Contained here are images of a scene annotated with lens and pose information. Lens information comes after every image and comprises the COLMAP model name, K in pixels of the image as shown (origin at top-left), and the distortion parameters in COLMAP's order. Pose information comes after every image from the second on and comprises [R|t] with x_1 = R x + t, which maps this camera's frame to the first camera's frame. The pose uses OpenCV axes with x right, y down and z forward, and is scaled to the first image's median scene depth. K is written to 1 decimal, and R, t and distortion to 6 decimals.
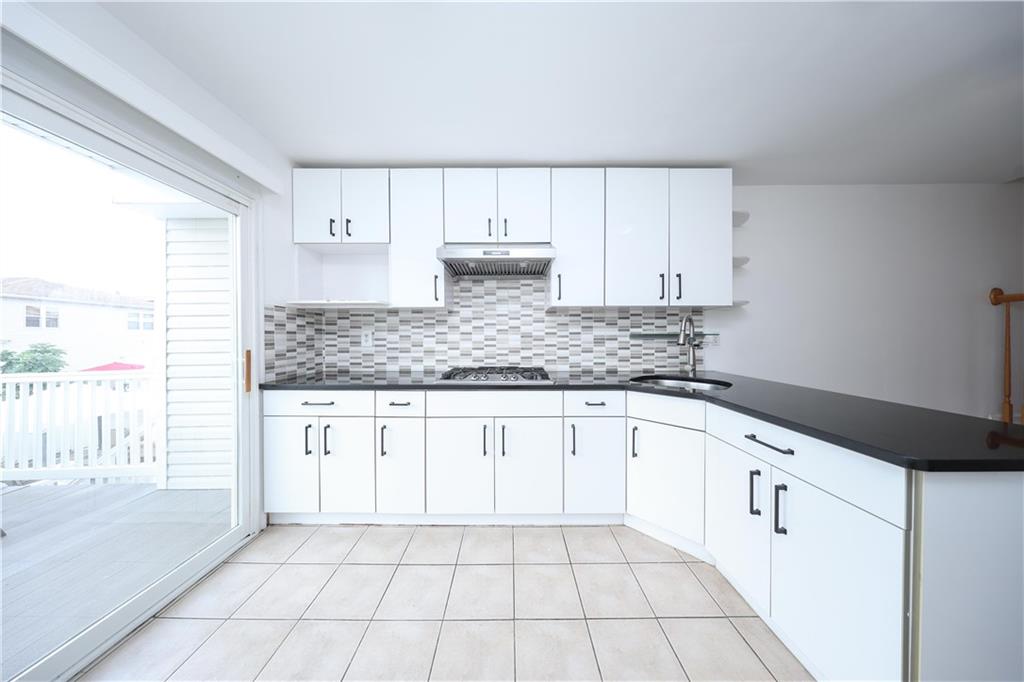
lens RADIAL K [[298.0, 0, 510.5], [0, 298.0, 338.9], [0, 0, 1]] dist [0.000755, 0.000005]
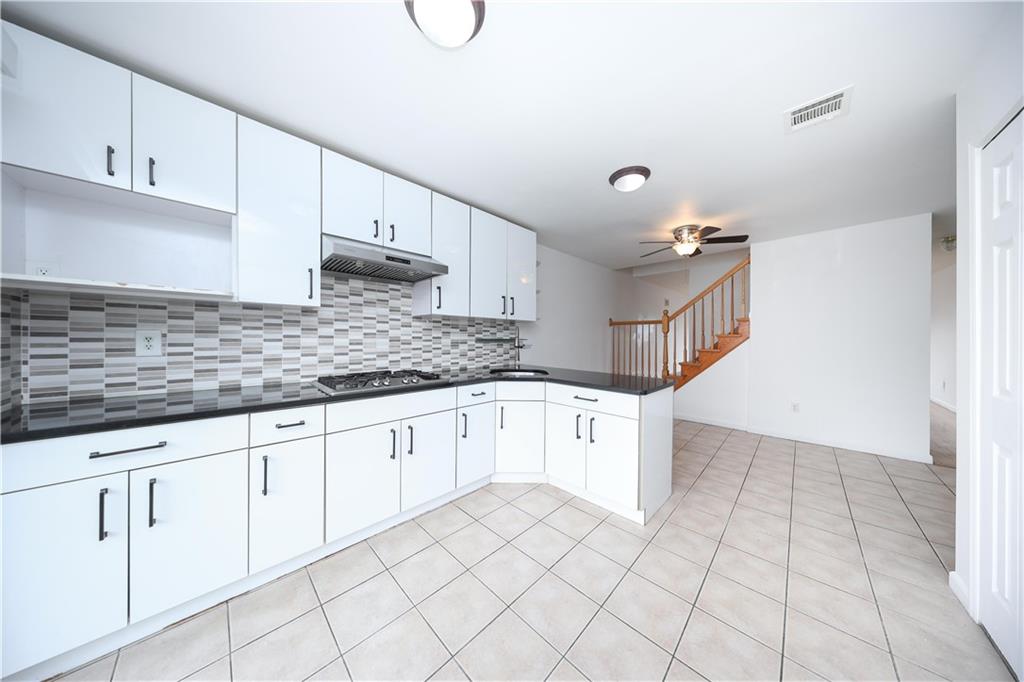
lens RADIAL K [[299.4, 0, 512.0], [0, 299.4, 341.0], [0, 0, 1]] dist [-0.000287, 0.000000]
pose [[0.703406, 0.000147, 0.710788, -0.391311], [0.003507, 0.999987, -0.003676, -0.001423], [-0.710779, 0.005078, 0.703397, -0.003415]]
